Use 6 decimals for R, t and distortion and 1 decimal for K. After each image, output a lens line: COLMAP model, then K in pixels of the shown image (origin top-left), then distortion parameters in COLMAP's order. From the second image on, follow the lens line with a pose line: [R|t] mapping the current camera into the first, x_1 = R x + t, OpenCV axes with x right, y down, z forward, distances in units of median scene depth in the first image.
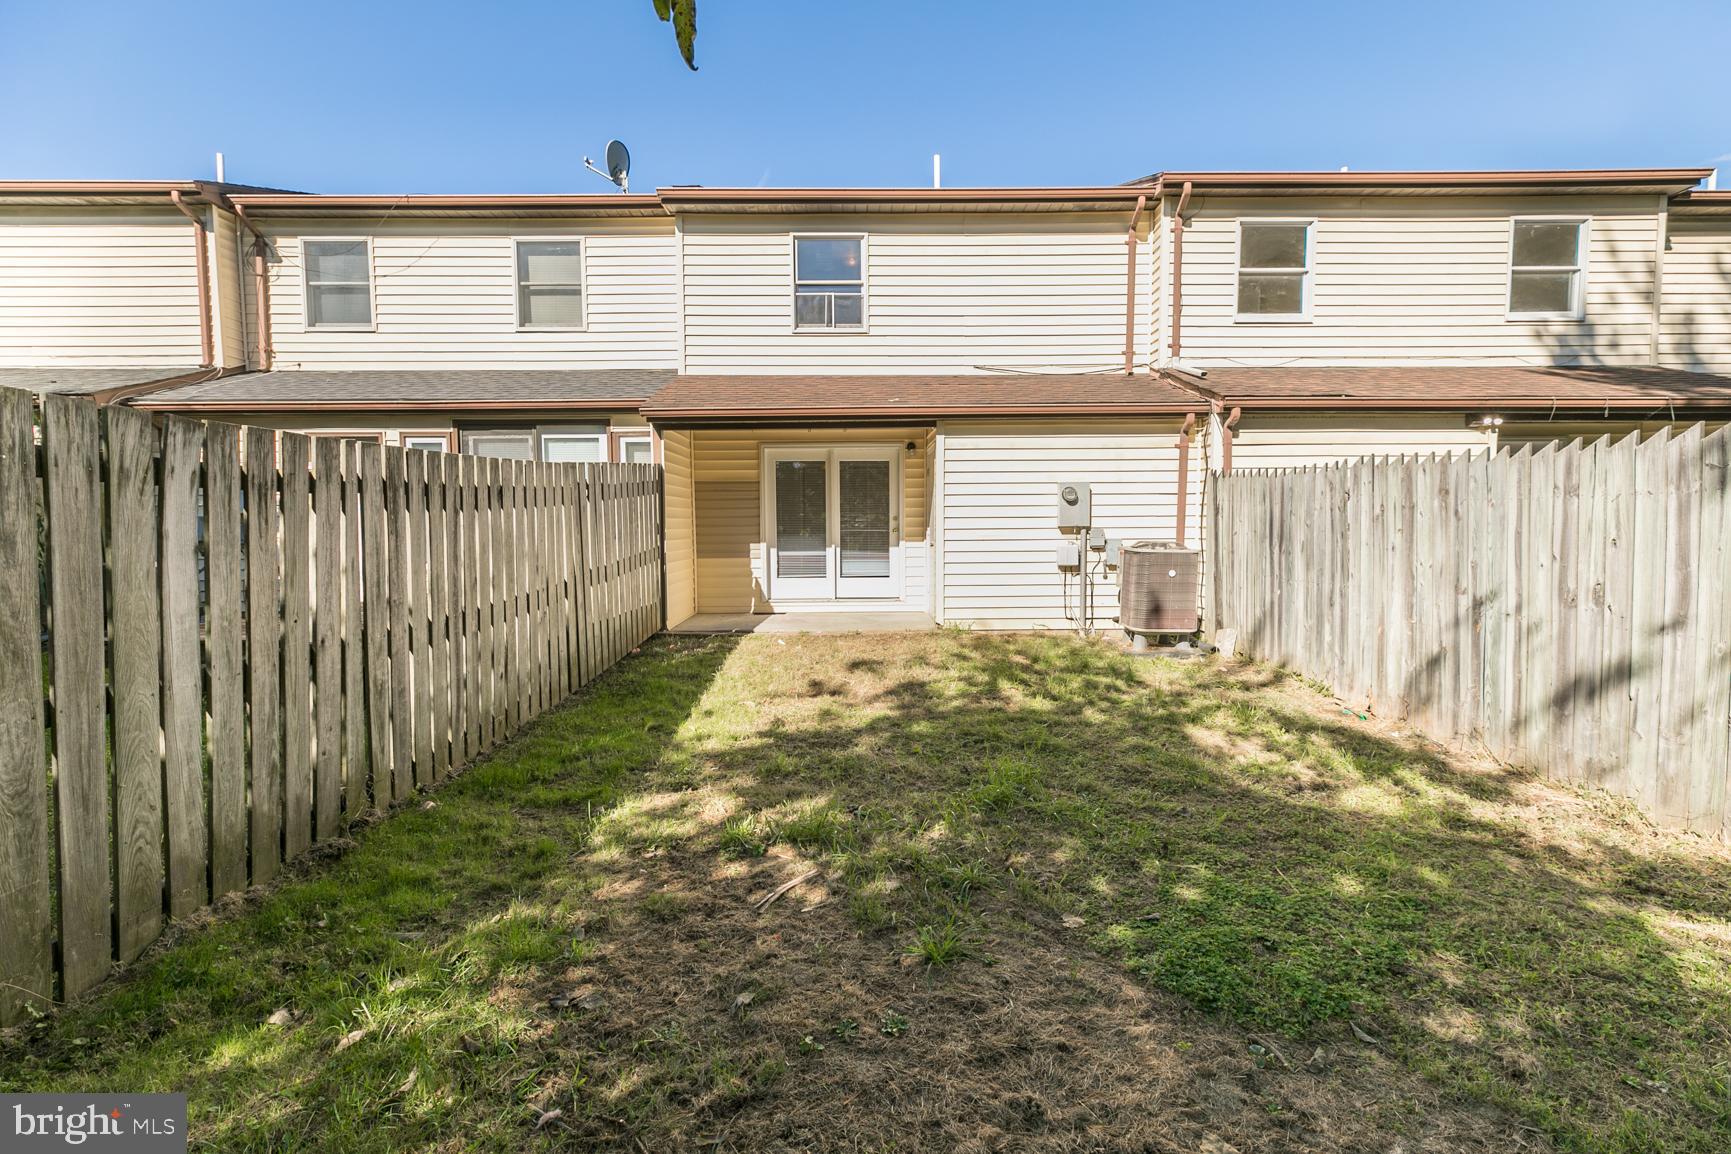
lens RADIAL K [[784.7, 0, 870.3], [0, 784.7, 575.7], [0, 0, 1]] dist [0.006416, 0.000382]
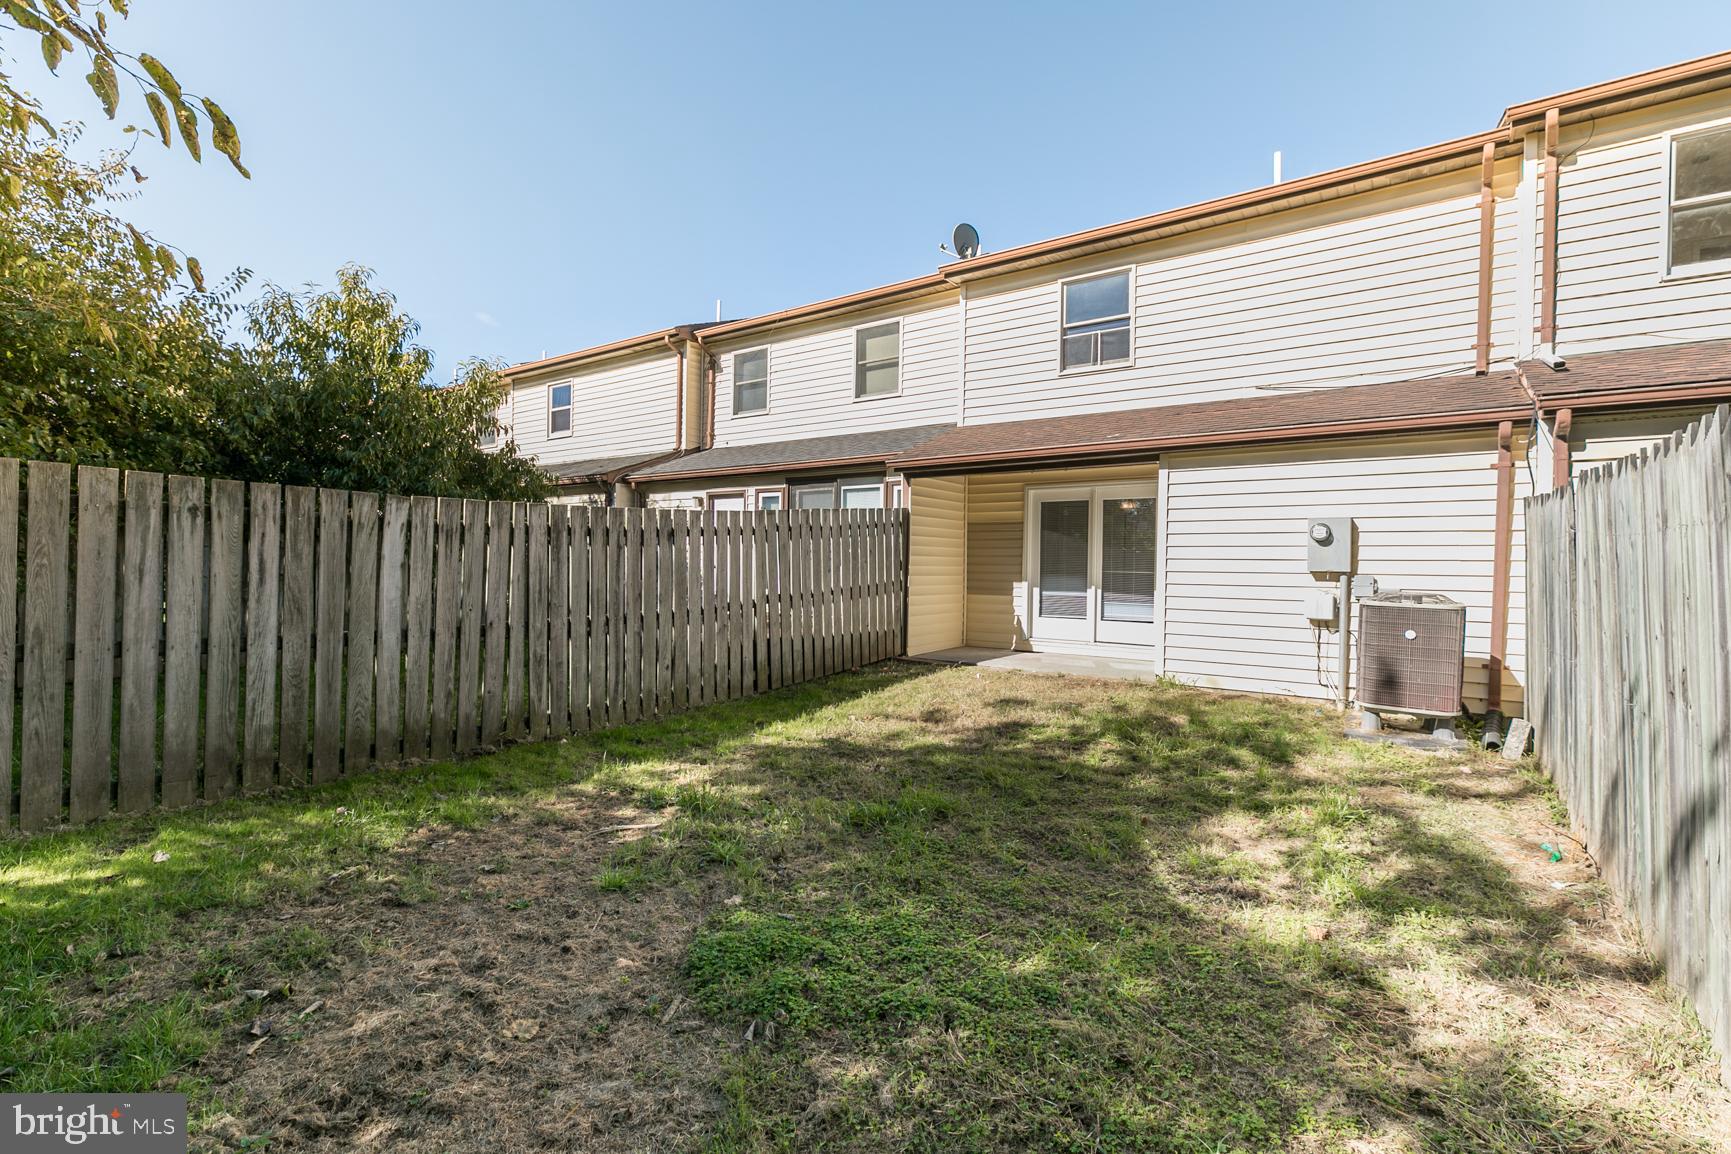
lens RADIAL K [[803.3, 0, 865.0], [0, 803.3, 563.9], [0, 0, 1]] dist [0.003565, 0.000080]
pose [[0.796317, 0.017000, -0.604640, 0.343543], [-0.058186, 0.997122, -0.048597, -0.002077], [0.602074, 0.073880, 0.795015, 0.043245]]
